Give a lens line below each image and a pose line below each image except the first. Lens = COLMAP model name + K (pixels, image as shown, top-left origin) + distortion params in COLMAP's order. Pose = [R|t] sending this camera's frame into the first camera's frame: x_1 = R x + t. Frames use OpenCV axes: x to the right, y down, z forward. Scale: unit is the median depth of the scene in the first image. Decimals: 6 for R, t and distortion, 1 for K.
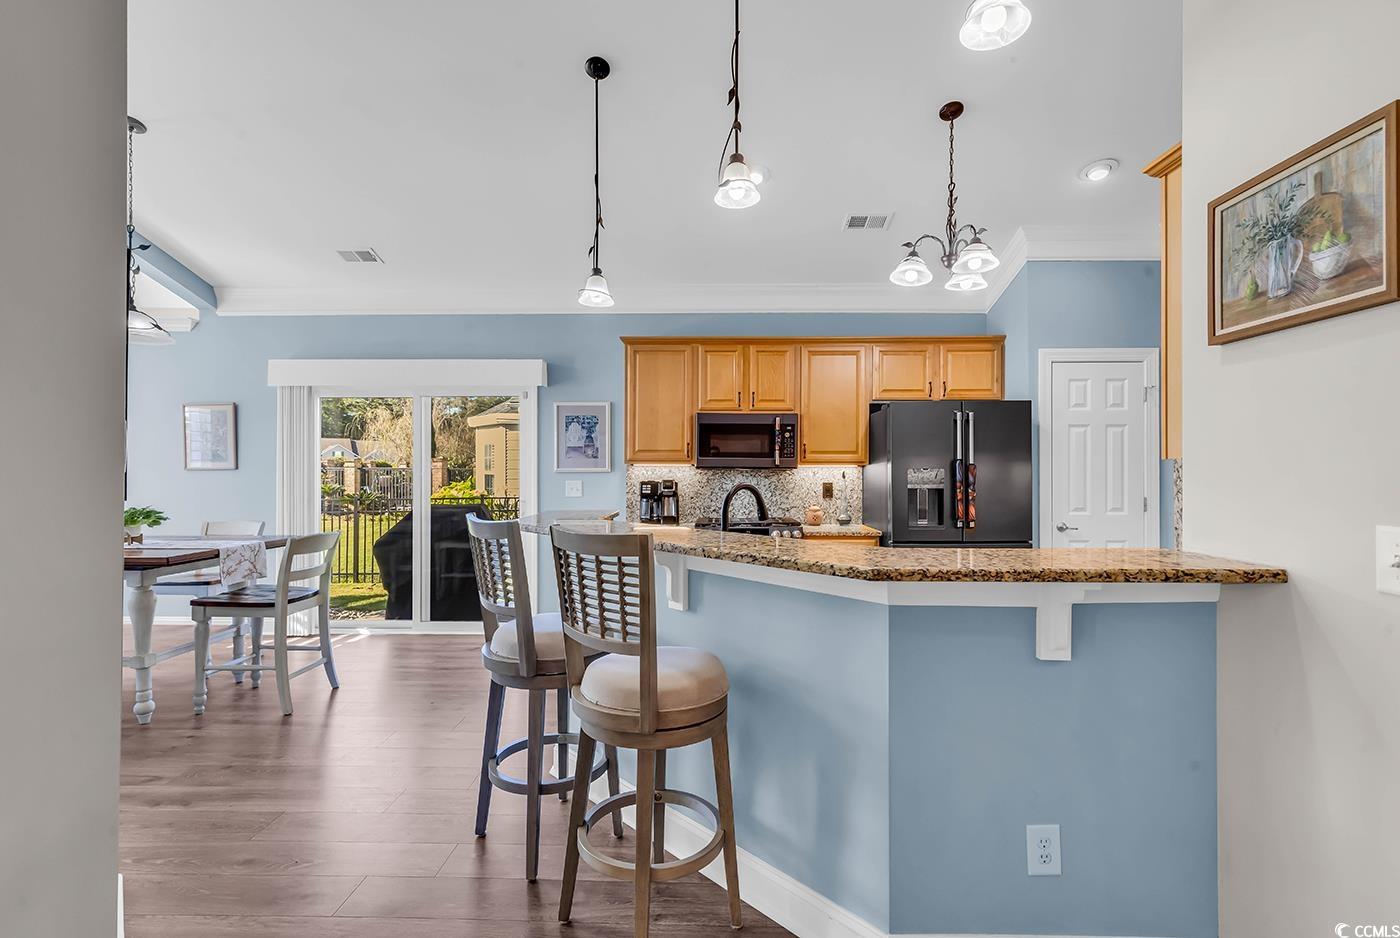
lens RADIAL K [[637.7, 0, 702.2], [0, 637.7, 469.8], [0, 0, 1]] dist [0.009657, -0.001686]
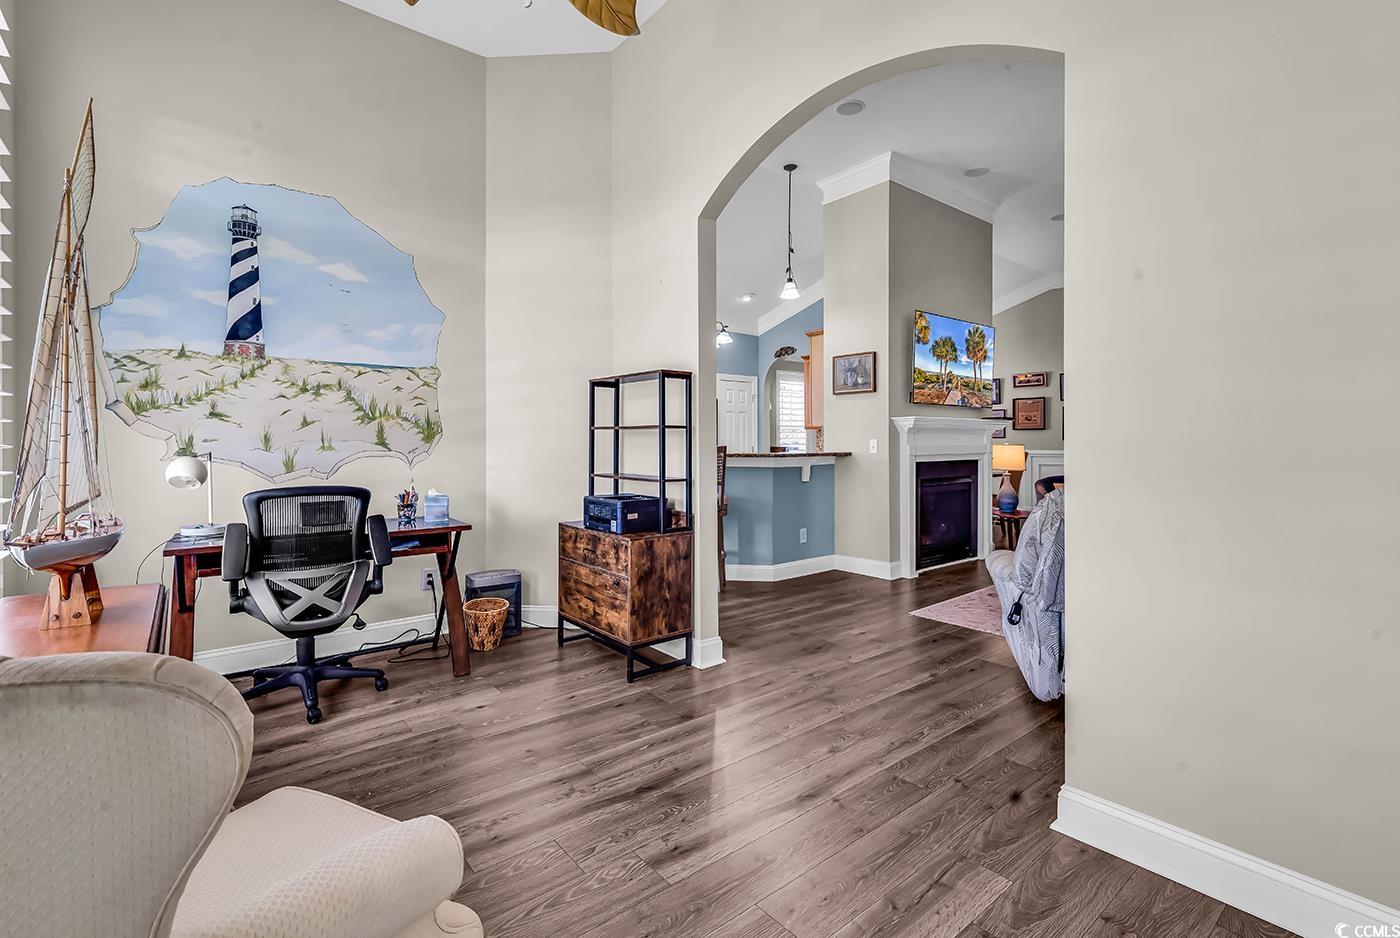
lens RADIAL K [[637.7, 0, 688.0], [0, 637.7, 450.6], [0, 0, 1]] dist [0.009657, -0.001686]
pose [[0.763372, -0.013040, 0.645828, -0.766495], [0.005220, 0.999888, 0.014020, 0.025569], [-0.645939, -0.007331, 0.763354, -0.439094]]
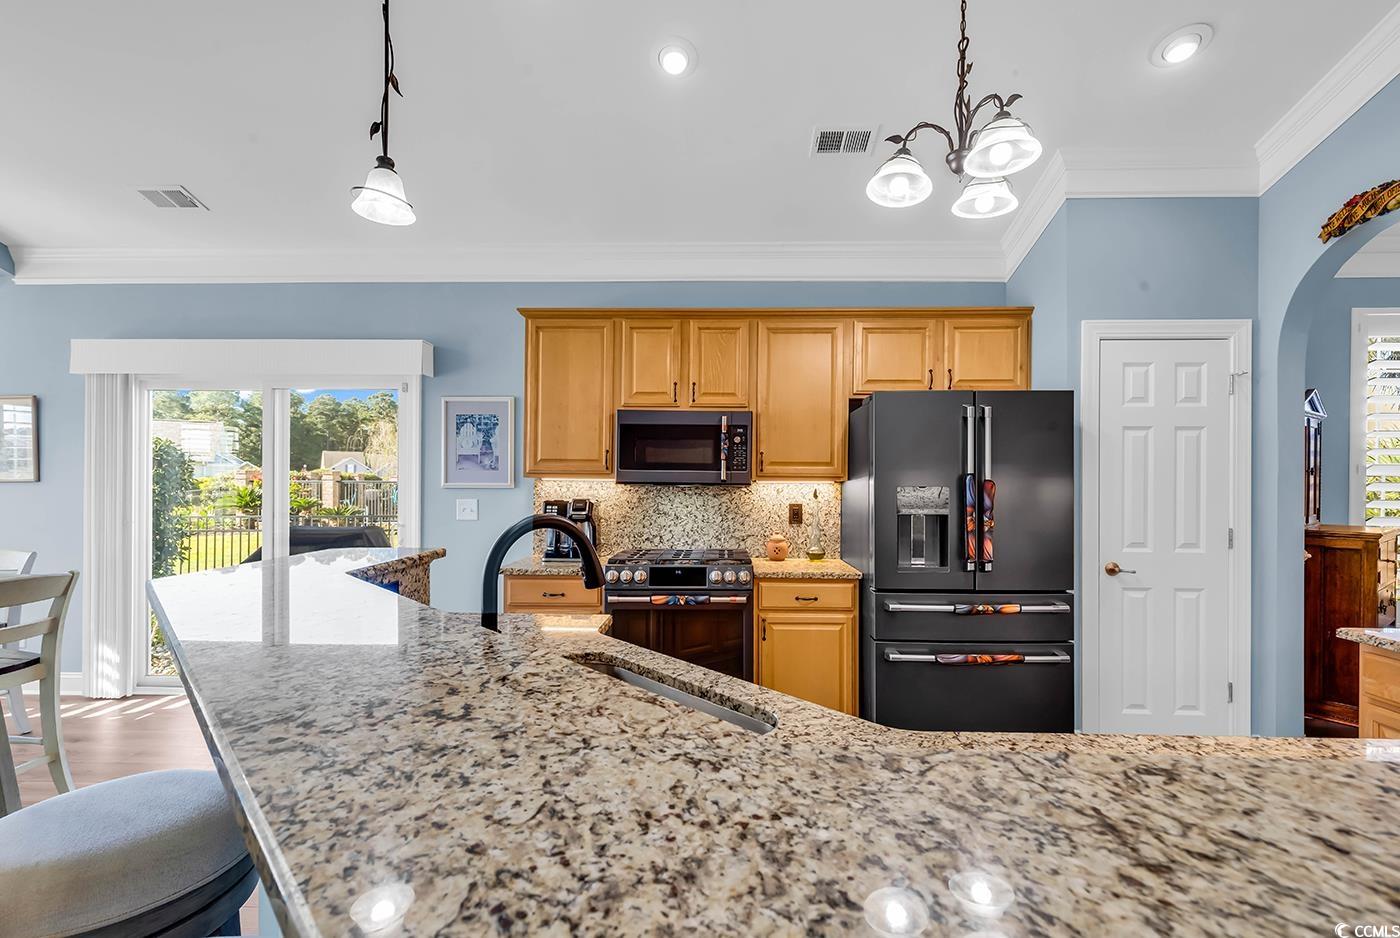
lens RADIAL K [[637.7, 0, 700.5], [0, 637.7, 488.6], [0, 0, 1]] dist [0.009657, -0.001686]
pose [[0.999928, 0.006274, -0.010190, 0.096526], [-0.006219, 0.999966, 0.005398, -0.001546], [0.010223, -0.005334, 0.999934, 0.251113]]
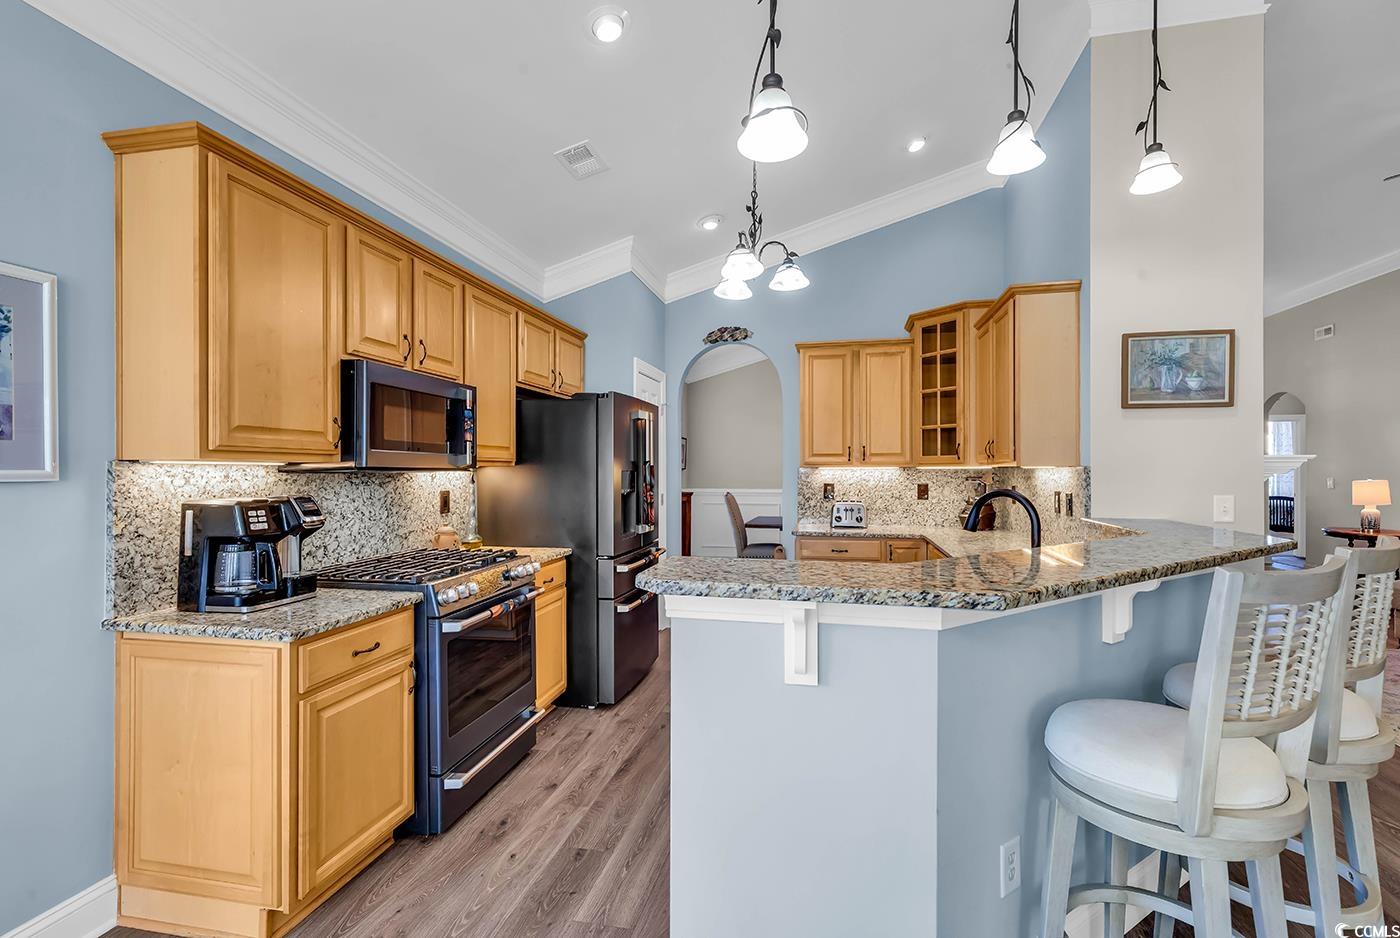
lens RADIAL K [[637.7, 0, 687.9], [0, 637.7, 472.9], [0, 0, 1]] dist [0.009657, -0.001686]
pose [[0.185283, -0.005871, 0.982668, -0.451679], [-0.000144, 0.999982, 0.006002, -0.003457], [-0.982685, -0.001254, 0.185279, 0.651186]]
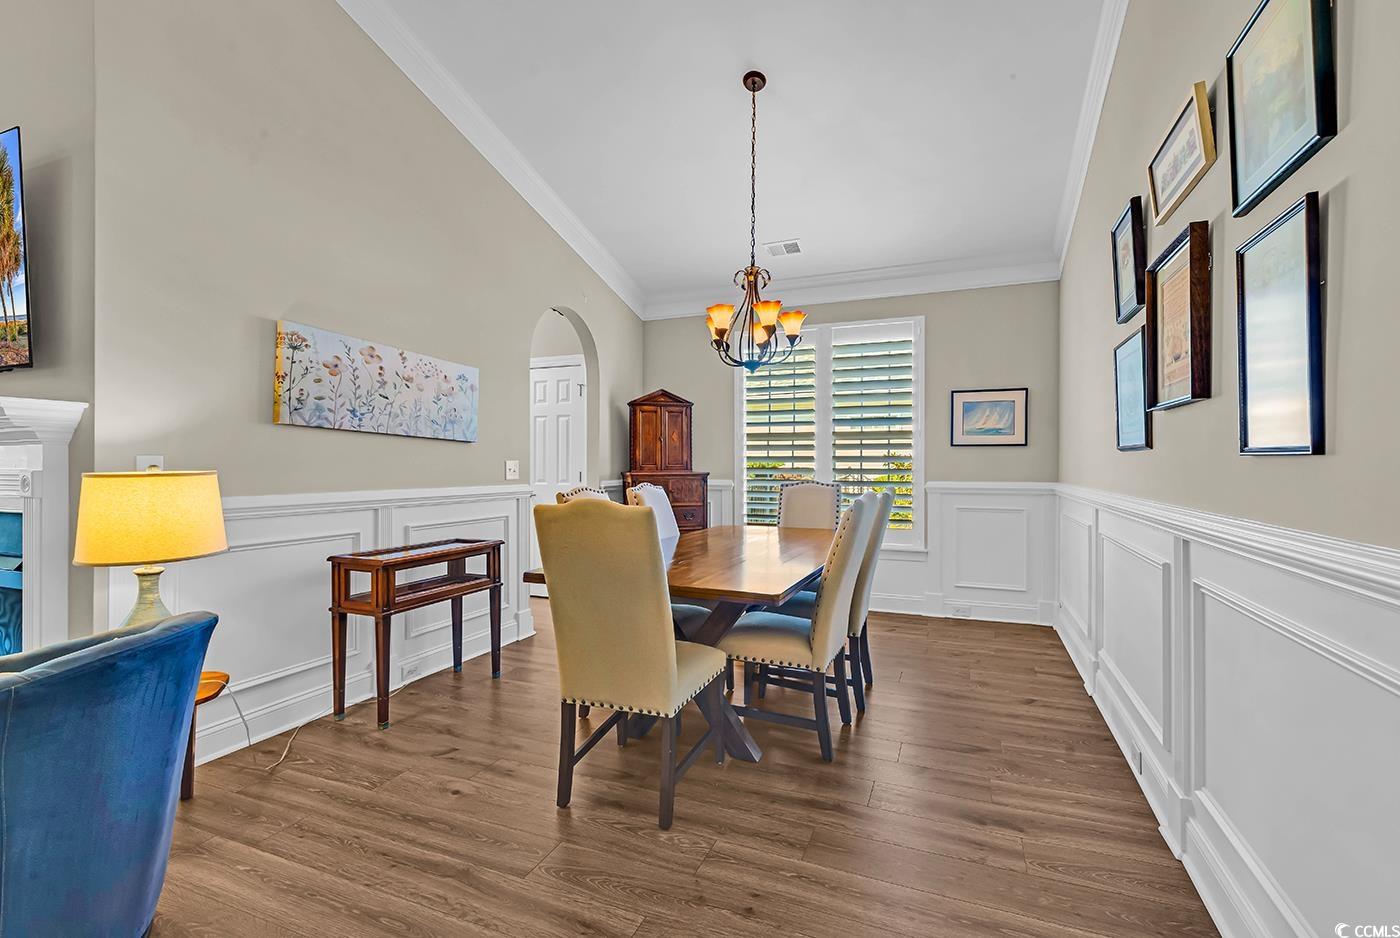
lens RADIAL K [[637.7, 0, 705.9], [0, 637.7, 462.0], [0, 0, 1]] dist [0.009657, -0.001686]
pose [[0.933778, -0.001830, -0.357849, 1.223137], [0.000005, 0.999987, -0.005100, 0.025742], [0.357854, 0.004761, 0.933765, -0.072943]]
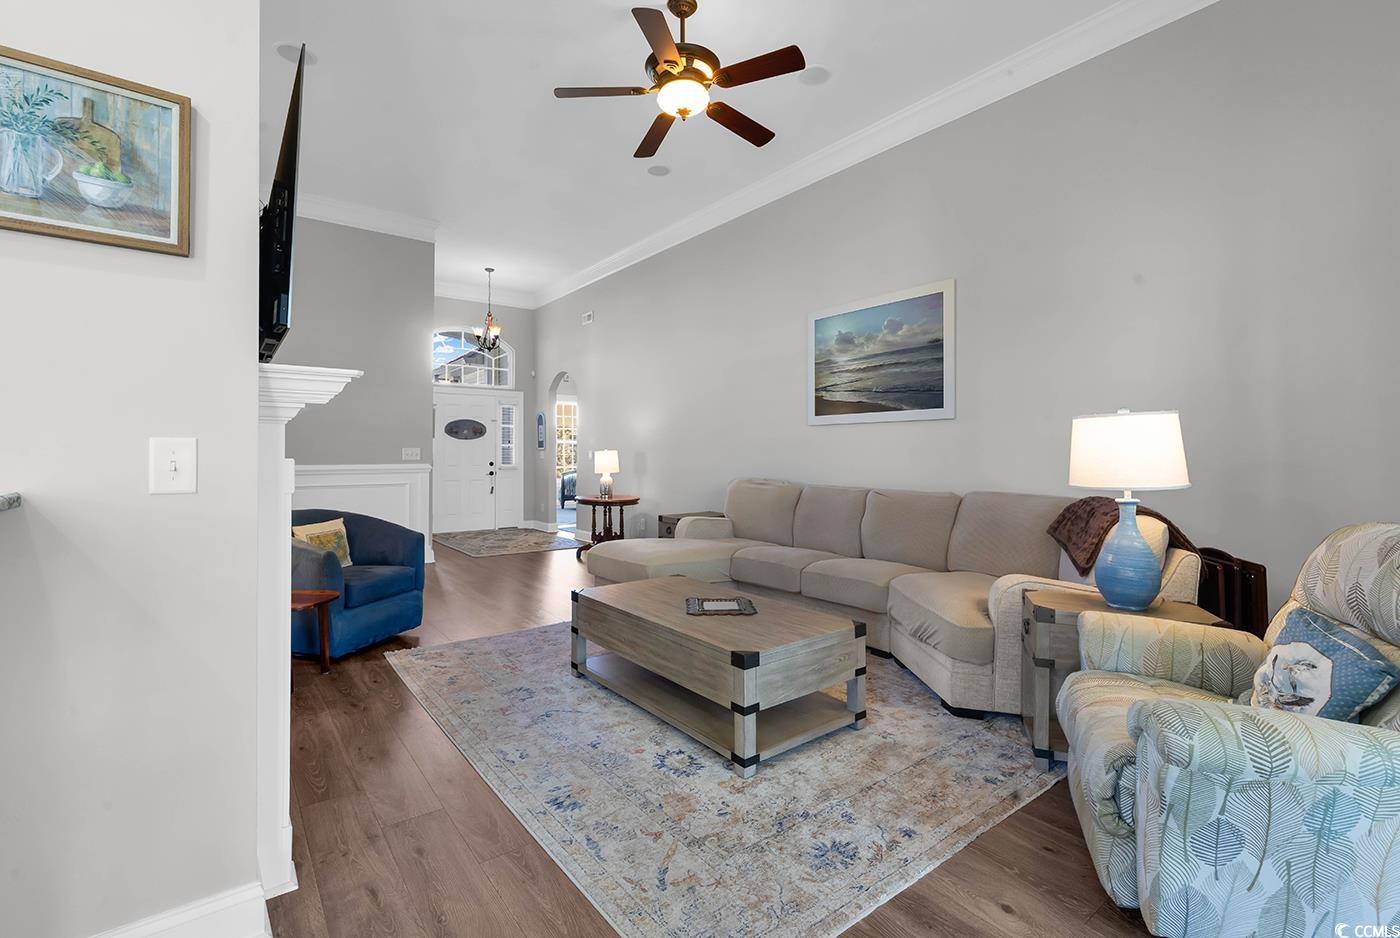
lens RADIAL K [[637.7, 0, 704.2], [0, 637.7, 451.2], [0, 0, 1]] dist [0.009657, -0.001686]
pose [[-0.635633, 0.002812, 0.771986, -0.130765], [-0.004063, 0.999967, -0.006987, 0.030186], [-0.771981, -0.007578, -0.635601, 0.247237]]
